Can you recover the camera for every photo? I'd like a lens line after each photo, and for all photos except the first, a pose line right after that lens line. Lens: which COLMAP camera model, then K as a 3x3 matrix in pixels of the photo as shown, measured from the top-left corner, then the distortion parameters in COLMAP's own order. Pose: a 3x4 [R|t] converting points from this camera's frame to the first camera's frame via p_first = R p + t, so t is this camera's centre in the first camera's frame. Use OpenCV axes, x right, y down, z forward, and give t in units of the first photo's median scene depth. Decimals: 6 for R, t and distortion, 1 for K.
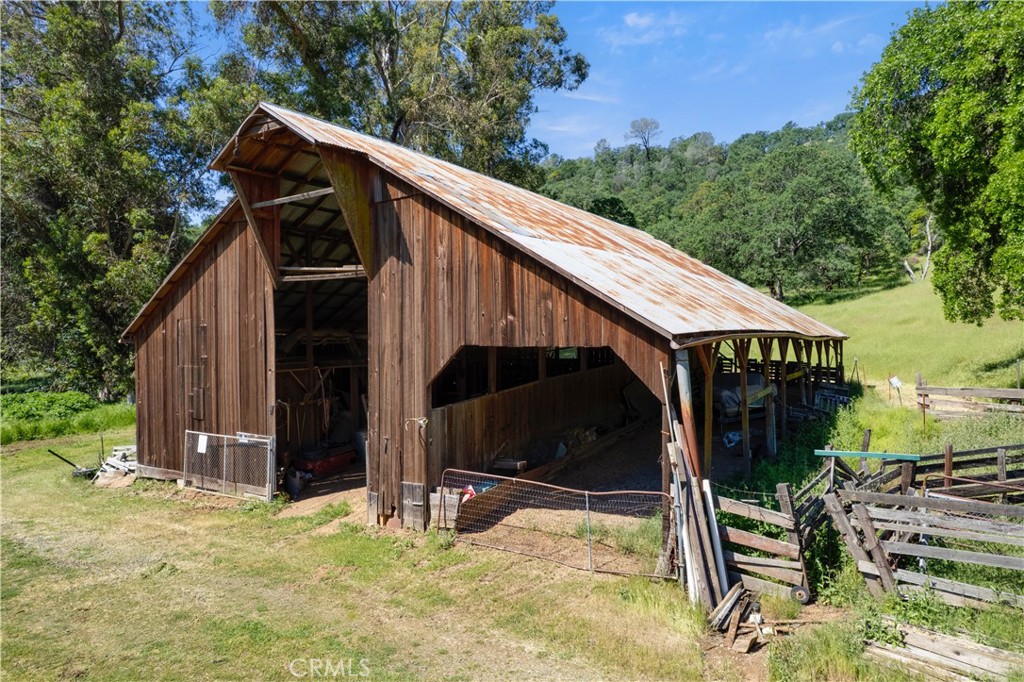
lens RADIAL K [[650.0, 0, 512.0], [0, 650.0, 341.0], [0, 0, 1]] dist [-0.083742, 0.065054]
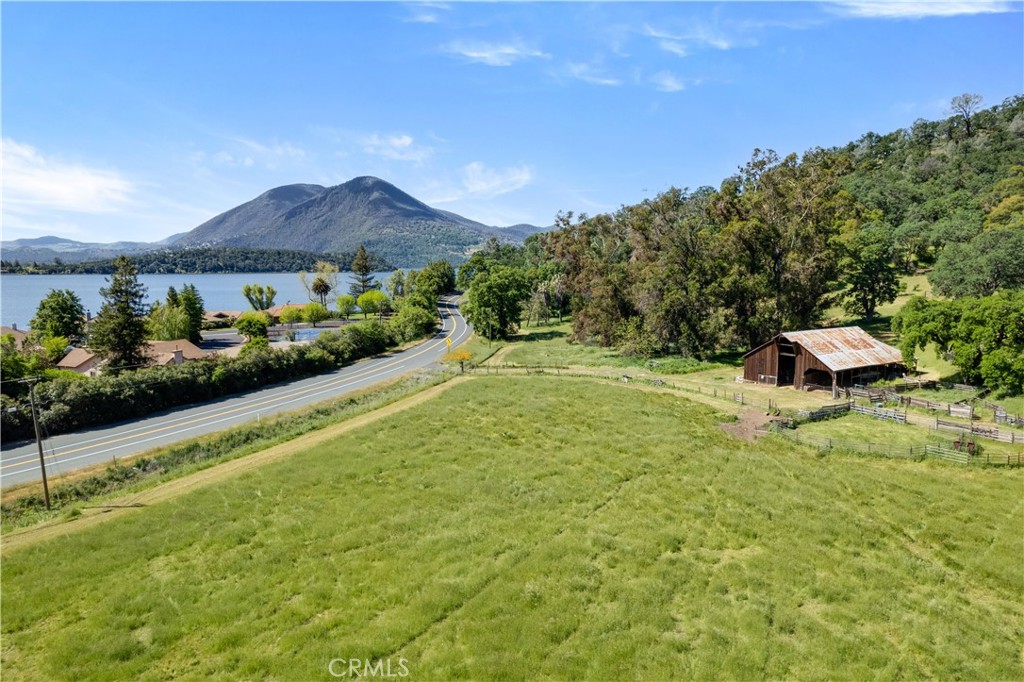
lens RADIAL K [[650.0, 0, 512.0], [0, 650.0, 341.0], [0, 0, 1]] dist [-0.083742, 0.065054]
pose [[0.902422, 0.059103, -0.426779, -0.032277], [-0.012367, 0.993692, 0.111462, -0.984797], [0.430675, -0.095308, 0.897461, -6.478890]]
